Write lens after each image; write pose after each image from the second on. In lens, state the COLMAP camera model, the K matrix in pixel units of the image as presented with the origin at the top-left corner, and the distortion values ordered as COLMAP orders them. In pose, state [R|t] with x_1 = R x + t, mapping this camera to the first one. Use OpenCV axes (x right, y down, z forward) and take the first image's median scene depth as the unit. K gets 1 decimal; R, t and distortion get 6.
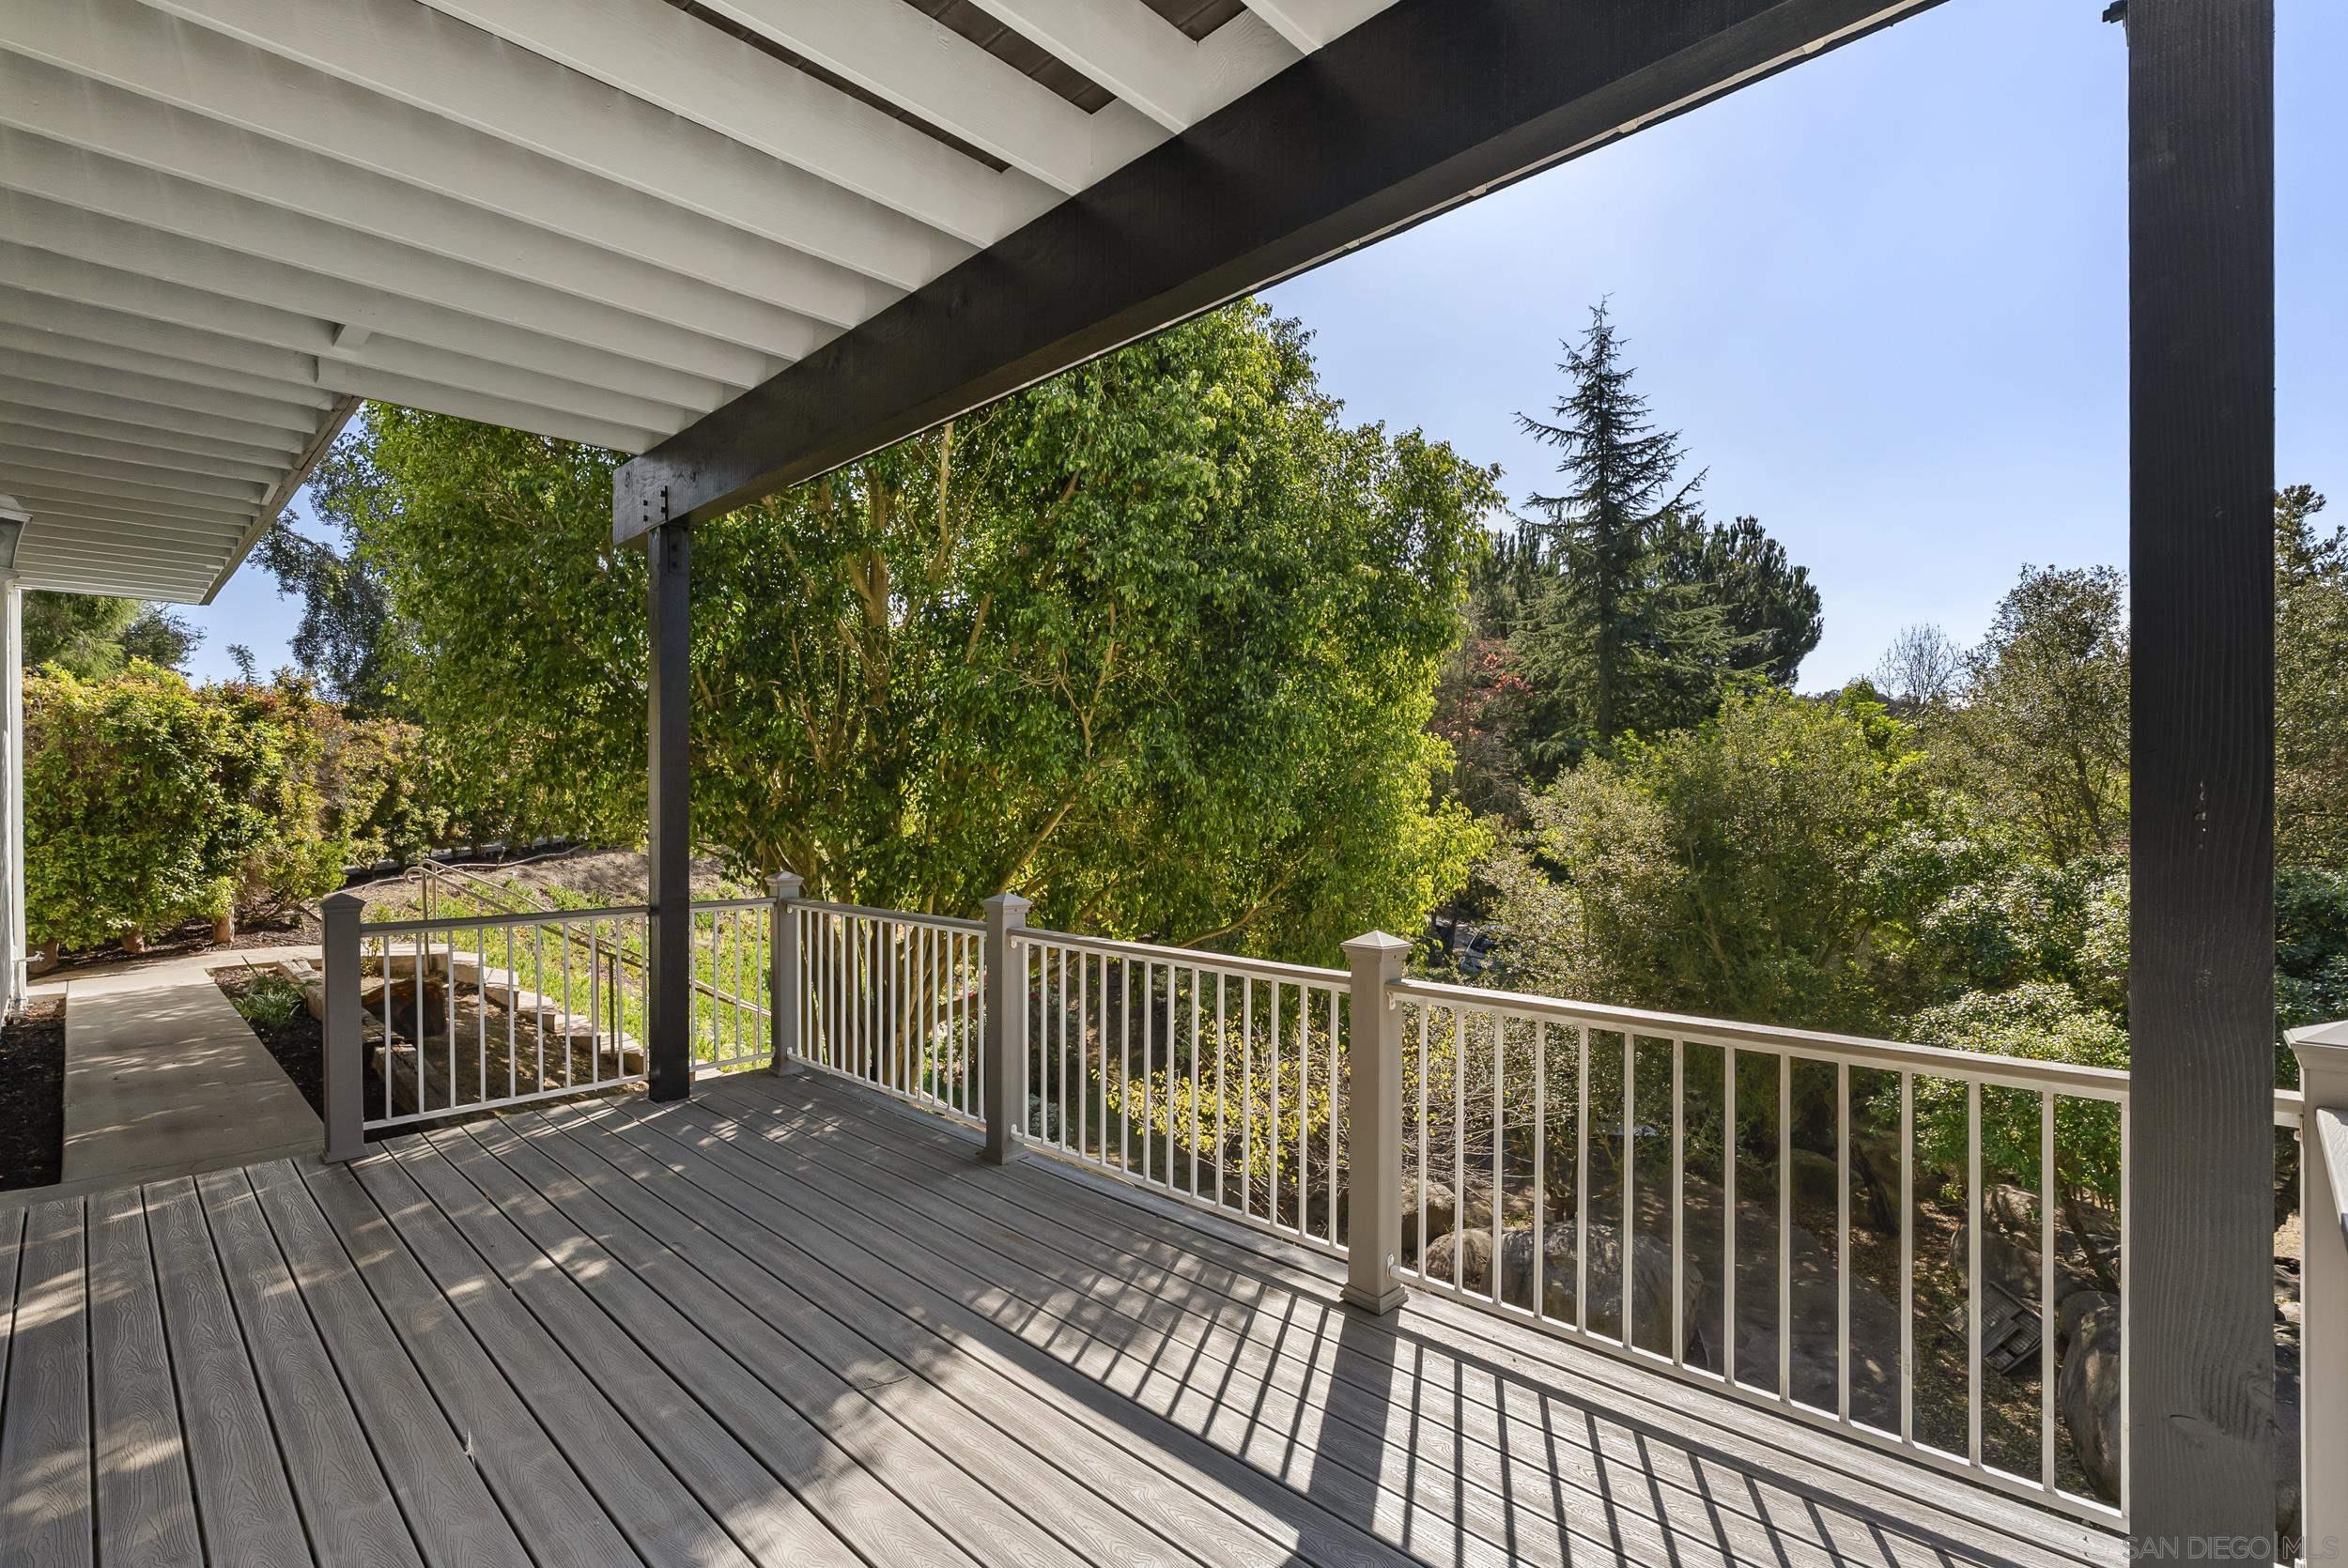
lens RADIAL K [[1064.5, 0, 1172.7], [0, 1064.5, 788.7], [0, 0, 1]] dist [-0.021052, 0.000390]
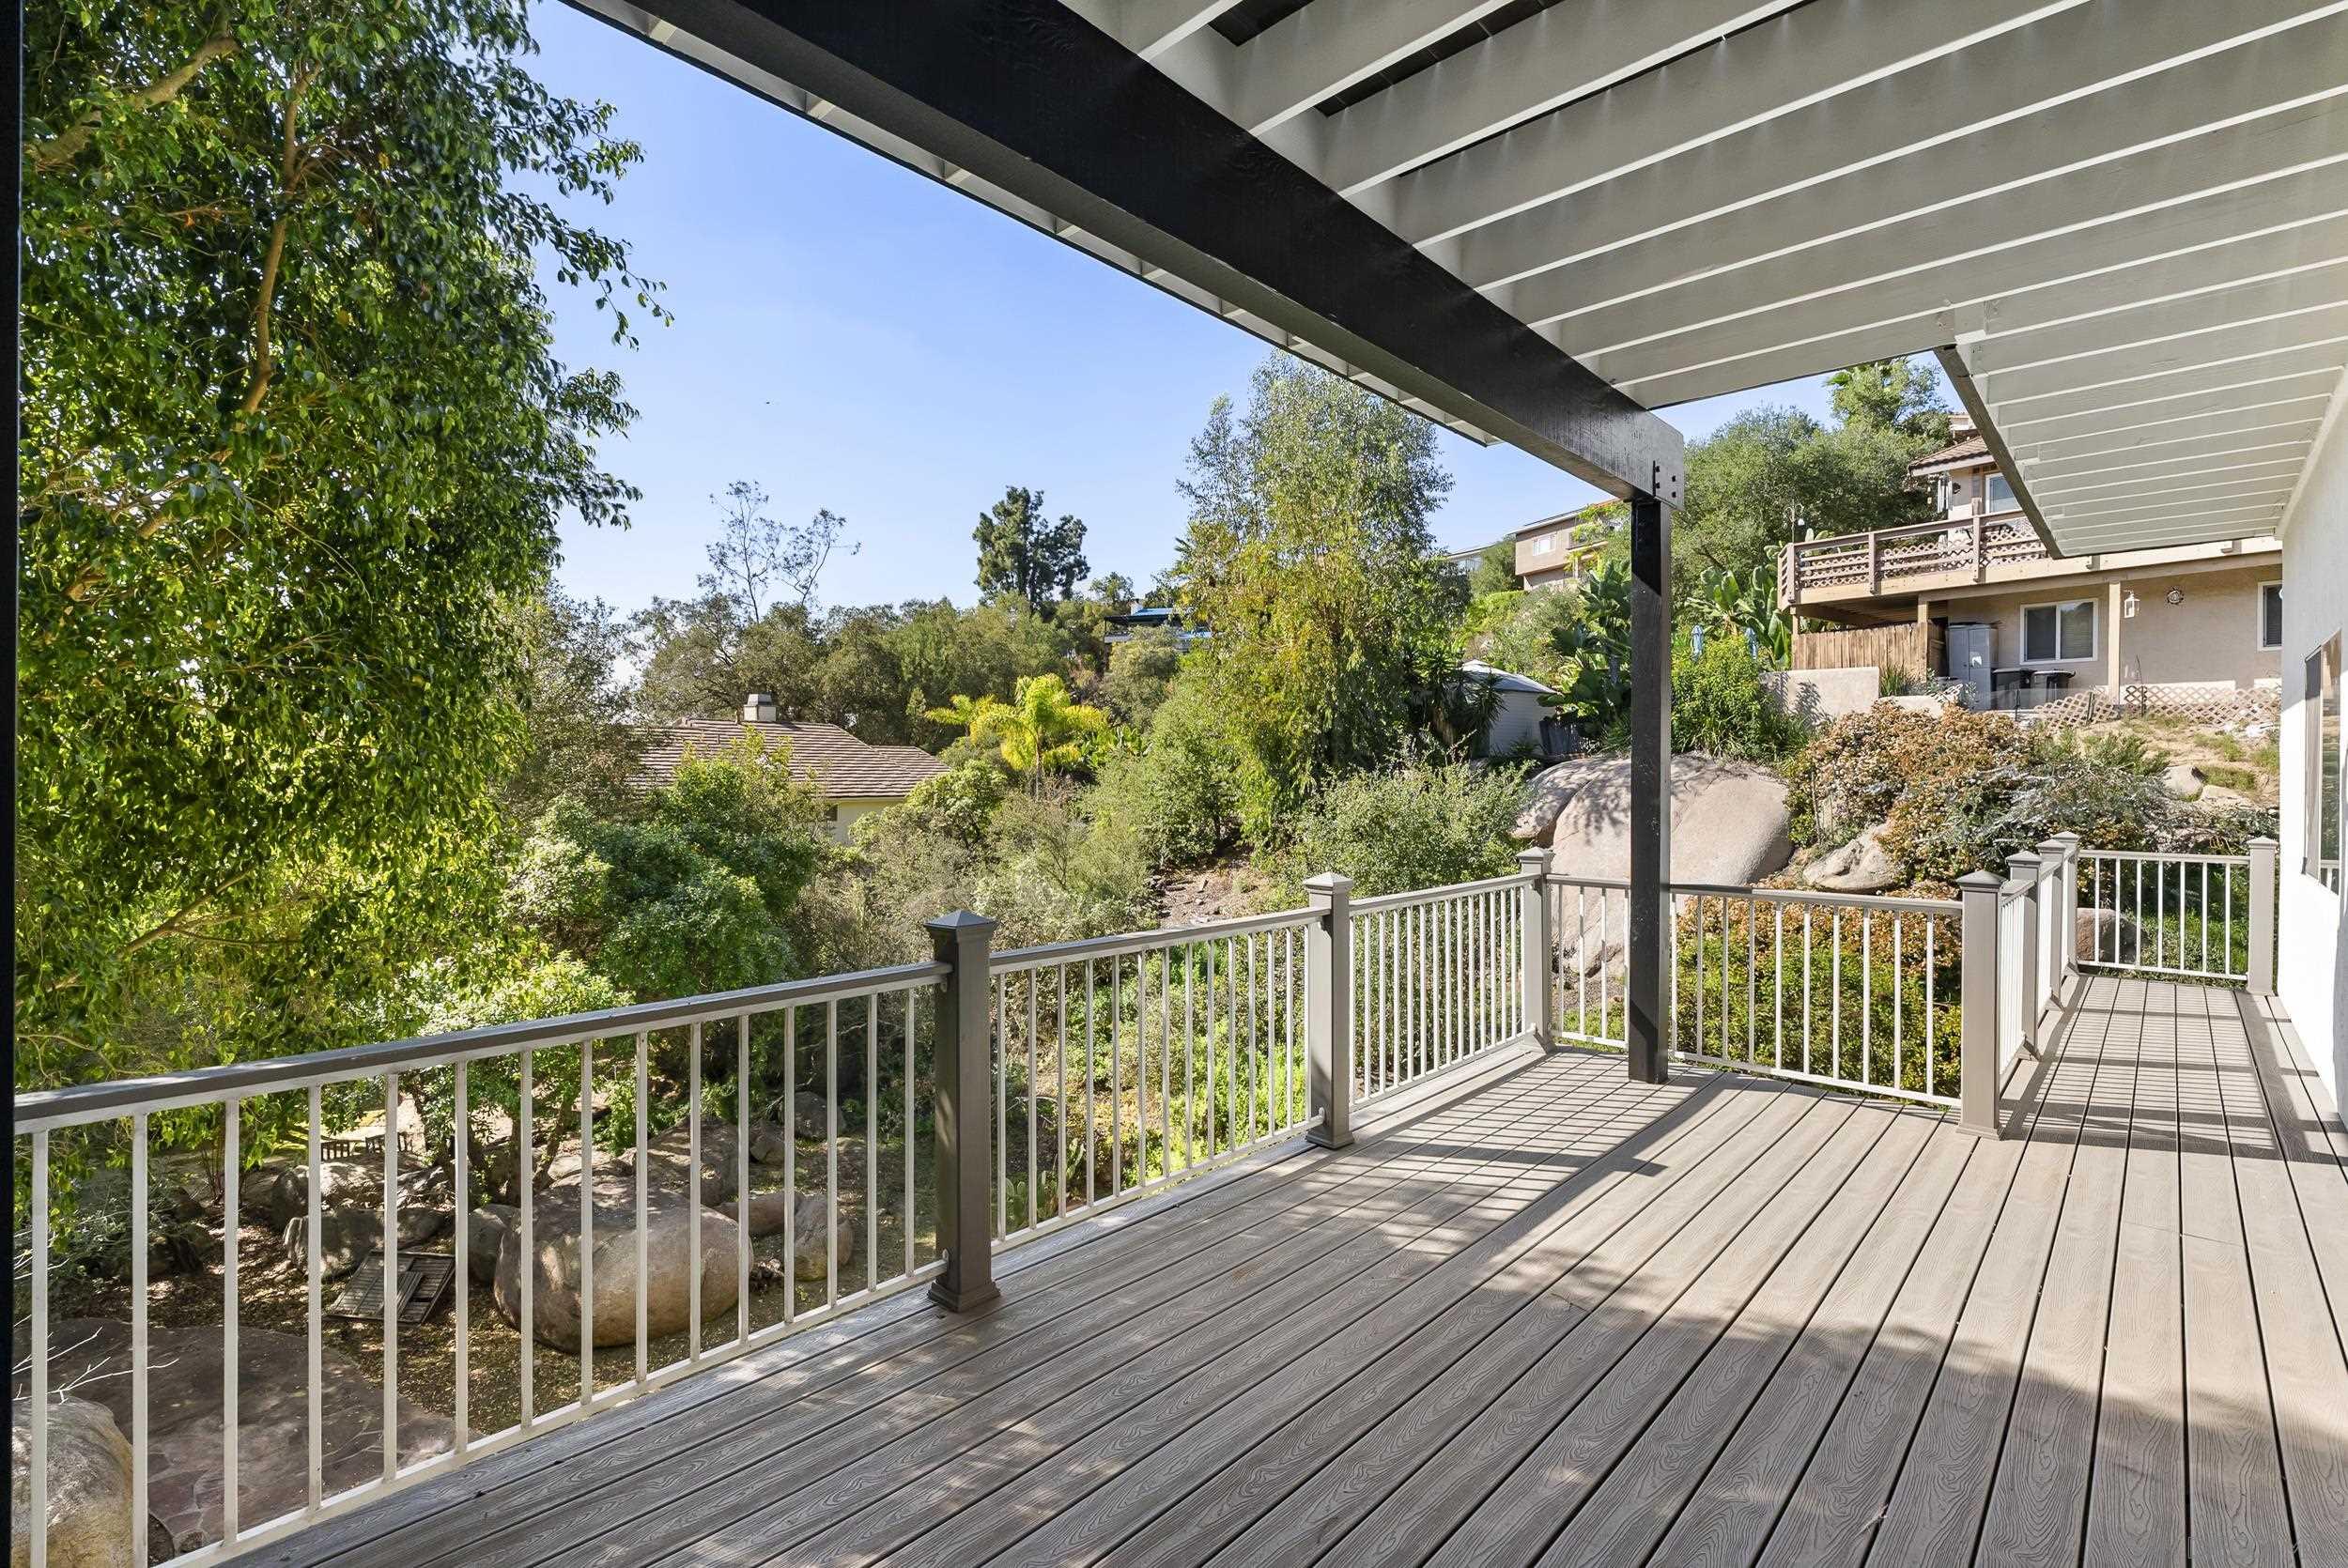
lens RADIAL K [[1064.5, 0, 1174.1], [0, 1064.5, 777.3], [0, 0, 1]] dist [-0.021052, 0.000390]
pose [[-0.006389, -0.000727, 0.999979, -1.512105], [-0.003857, 0.999992, 0.000703, 0.020512], [-0.999972, -0.003852, -0.006392, 1.570371]]
